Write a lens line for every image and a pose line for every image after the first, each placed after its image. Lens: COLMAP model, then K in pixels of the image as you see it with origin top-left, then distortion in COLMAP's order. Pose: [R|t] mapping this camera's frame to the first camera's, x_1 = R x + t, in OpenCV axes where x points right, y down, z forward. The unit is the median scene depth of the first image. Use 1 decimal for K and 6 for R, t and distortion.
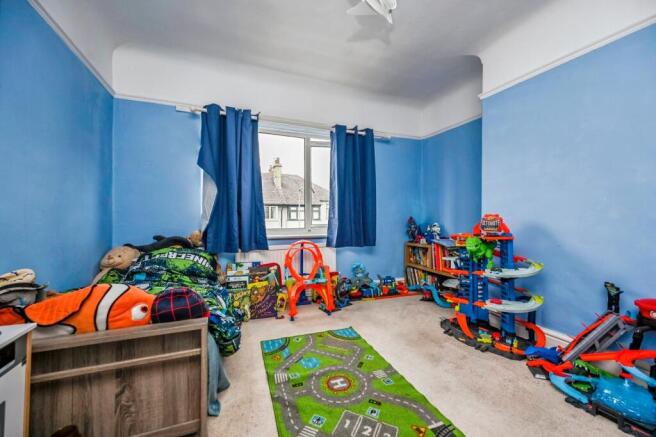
lens RADIAL K [[267.4, 0, 322.9], [0, 267.4, 214.4], [0, 0, 1]] dist [-0.000554, 0.000538]
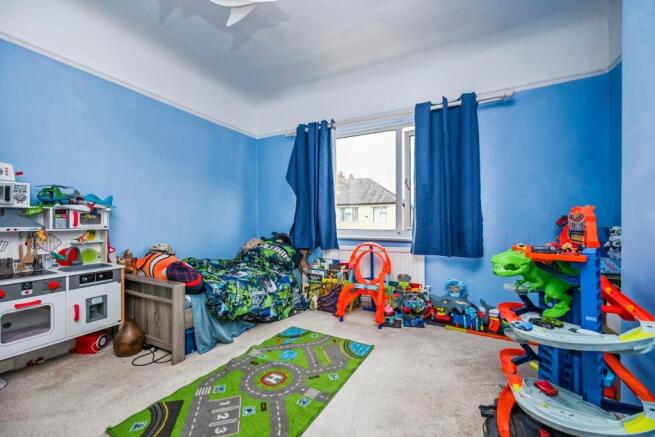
lens RADIAL K [[267.0, 0, 321.5], [0, 267.0, 219.6], [0, 0, 1]] dist [-0.000554, 0.000538]
pose [[0.644283, -0.002136, -0.764784, 0.562677], [0.009257, 0.999945, 0.005006, 0.011143], [0.764731, -0.010304, 0.644267, 0.285100]]
